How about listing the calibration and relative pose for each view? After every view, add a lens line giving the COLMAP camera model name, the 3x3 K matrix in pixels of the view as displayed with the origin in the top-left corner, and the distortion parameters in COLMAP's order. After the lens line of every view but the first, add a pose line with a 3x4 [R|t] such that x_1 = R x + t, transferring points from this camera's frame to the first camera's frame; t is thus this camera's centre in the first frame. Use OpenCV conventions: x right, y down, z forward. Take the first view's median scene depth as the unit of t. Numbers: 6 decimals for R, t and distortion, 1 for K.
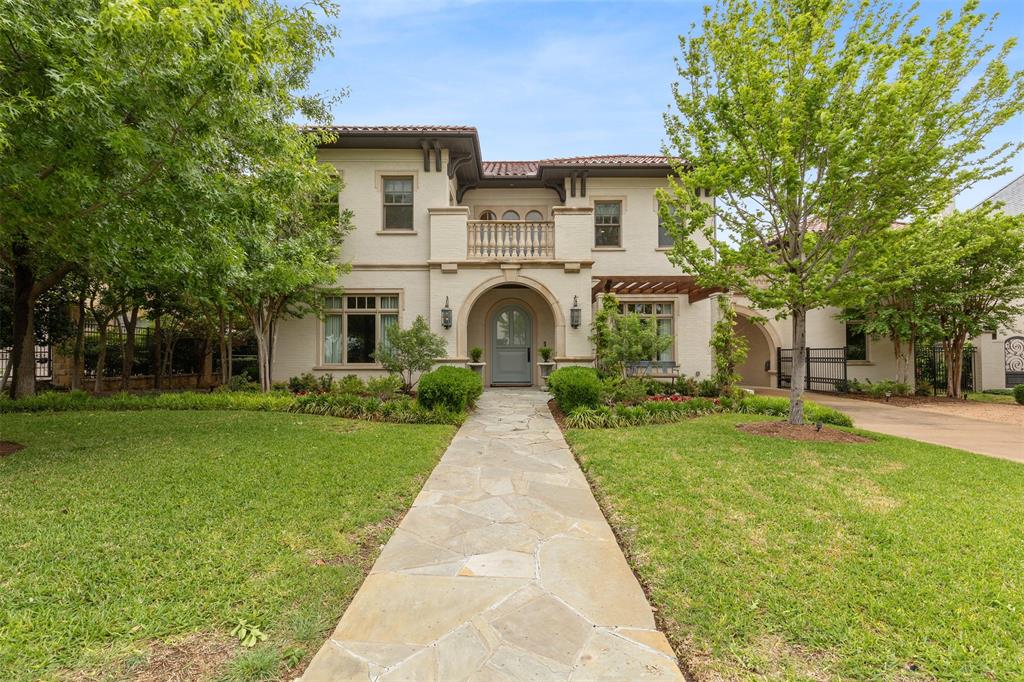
lens RADIAL K [[461.9, 0, 512.0], [0, 461.9, 341.0], [0, 0, 1]] dist [0.002702, 0.000039]
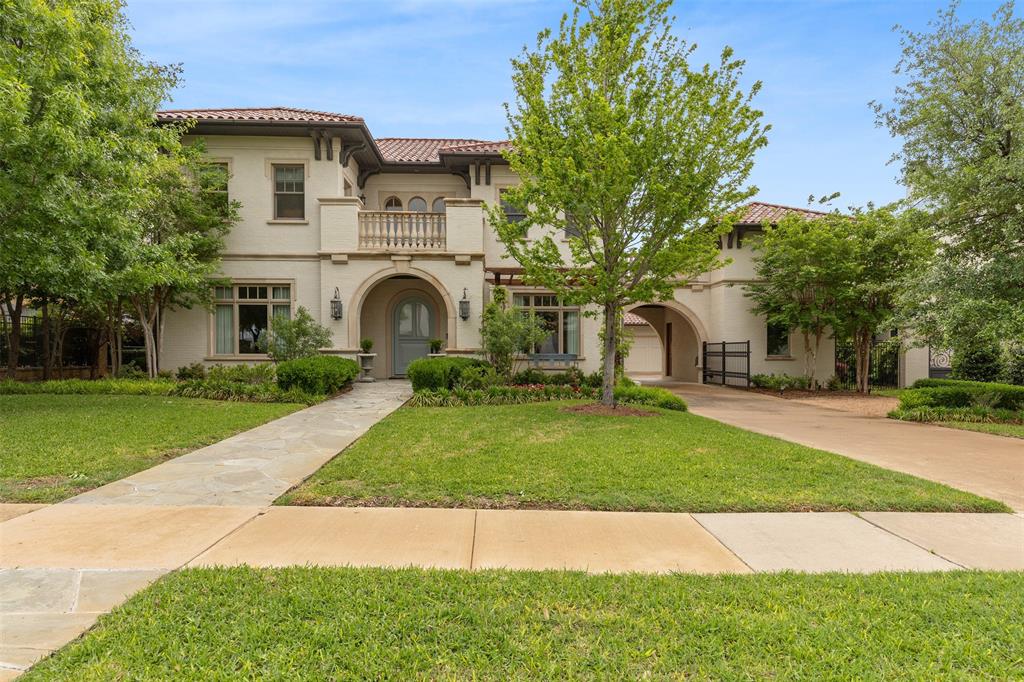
lens RADIAL K [[566.9, 0, 512.3], [0, 566.9, 357.0], [0, 0, 1]] dist [-0.002374, 0.001263]
pose [[0.999552, 0.005175, 0.029491, 0.198652], [-0.006296, 0.999256, 0.038051, 0.004989], [-0.029272, -0.038220, 0.998841, -0.239442]]
